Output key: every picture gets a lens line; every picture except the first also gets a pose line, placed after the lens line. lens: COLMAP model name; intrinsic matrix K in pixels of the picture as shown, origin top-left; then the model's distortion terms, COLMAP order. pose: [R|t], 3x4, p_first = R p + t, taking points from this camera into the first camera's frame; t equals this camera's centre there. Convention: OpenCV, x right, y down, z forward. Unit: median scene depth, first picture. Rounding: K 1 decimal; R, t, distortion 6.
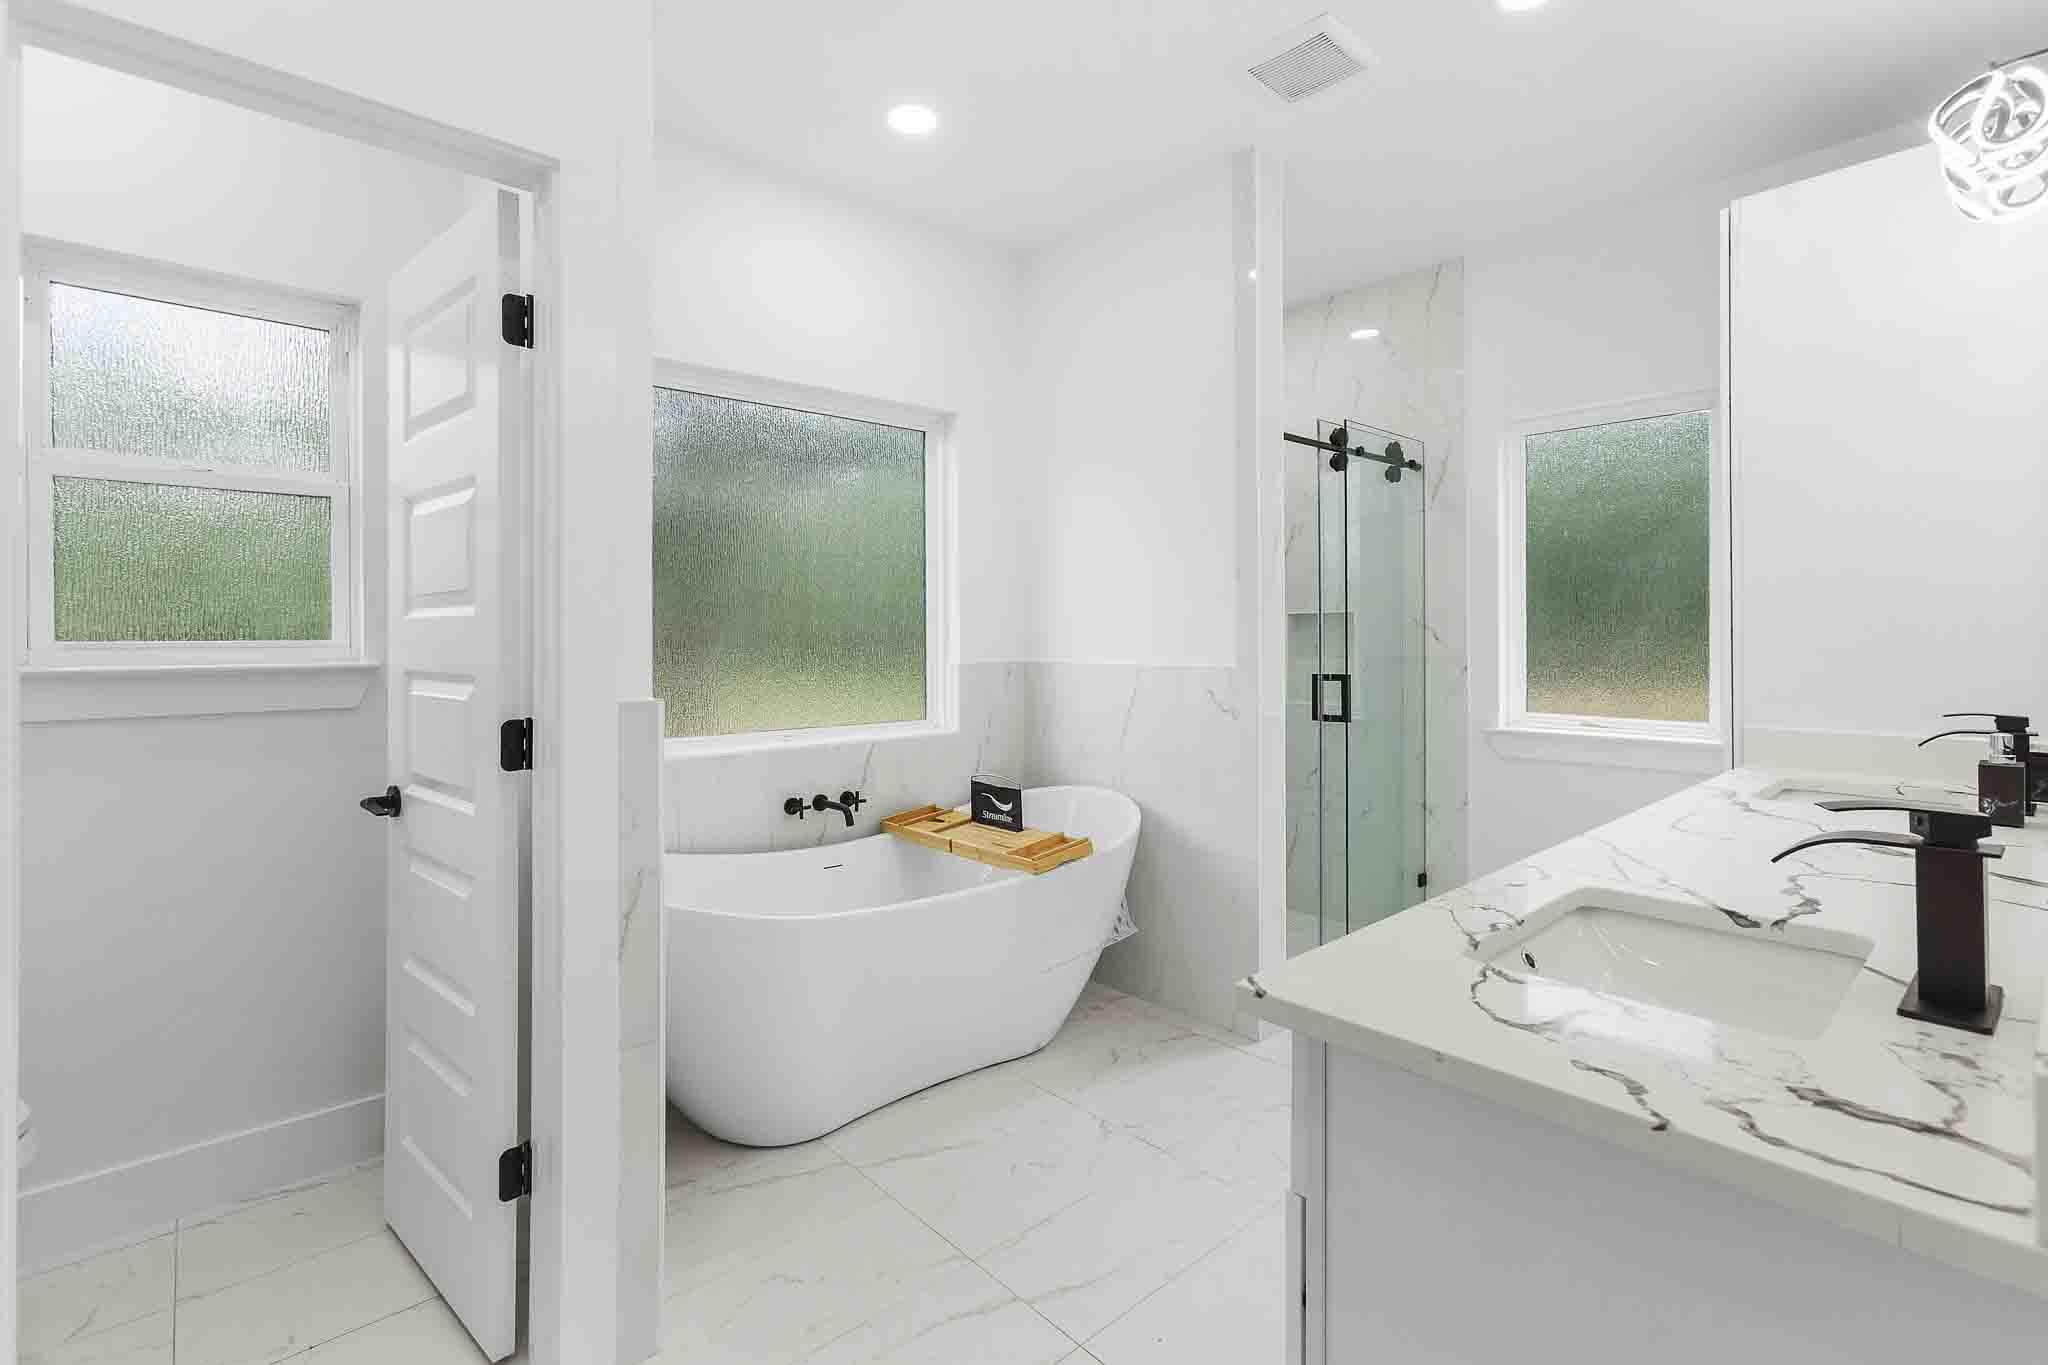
lens RADIAL K [[936.0, 0, 1003.6], [0, 936.0, 630.9], [0, 0, 1]] dist [-0.004023, 0.004111]
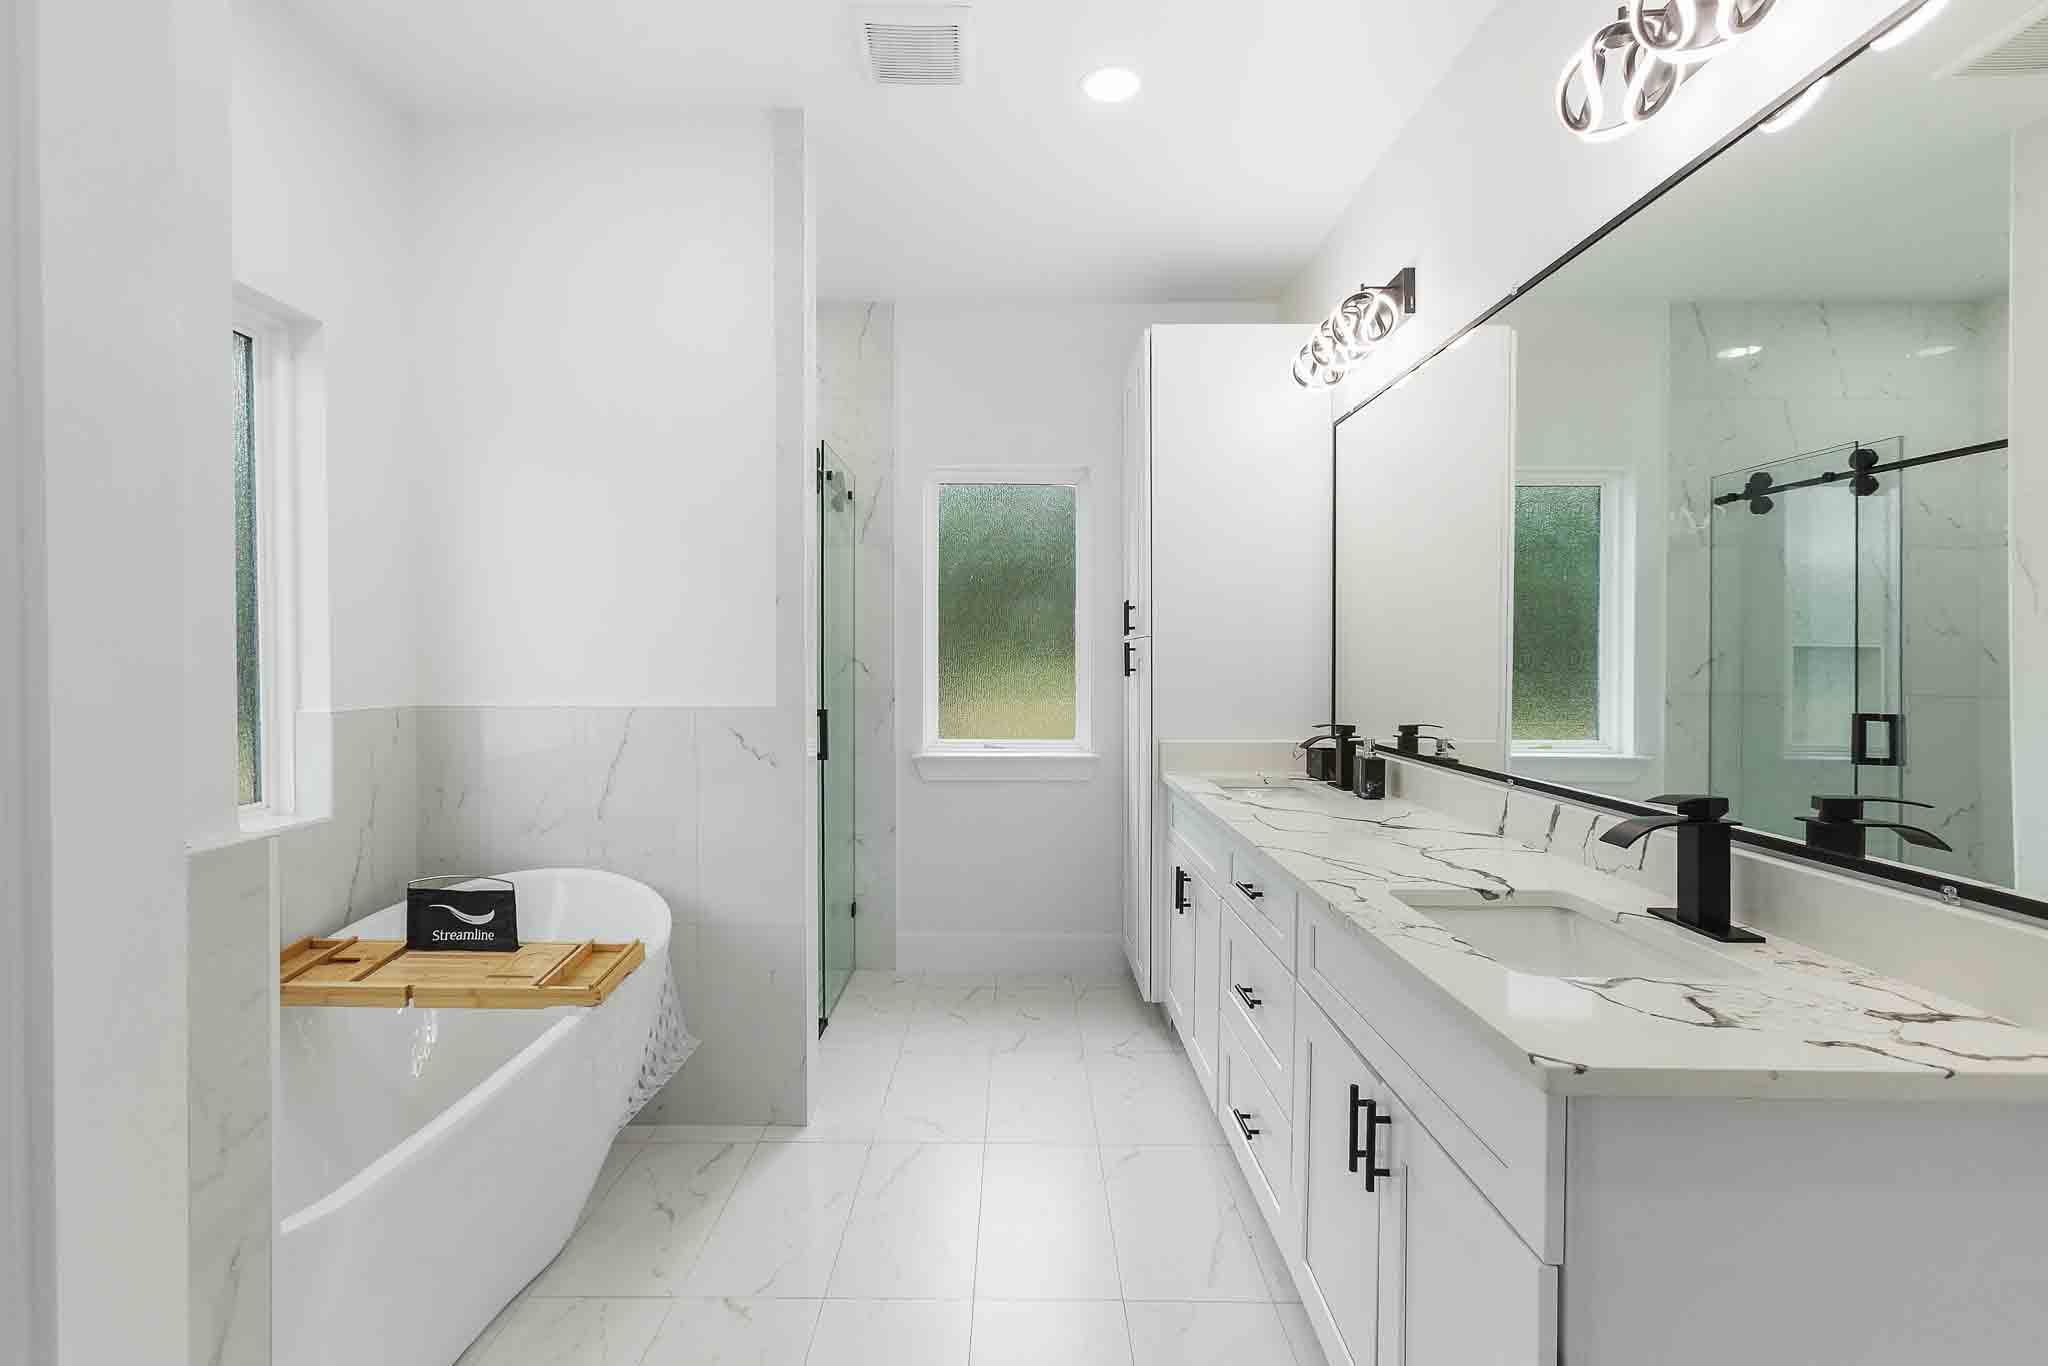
lens RADIAL K [[936.0, 0, 1018.5], [0, 936.0, 668.1], [0, 0, 1]] dist [-0.004023, 0.004111]
pose [[0.672805, 0.002991, 0.739814, -0.269336], [-0.007222, 0.999971, 0.002525, 0.000448], [-0.739785, -0.007042, 0.672807, 0.281189]]
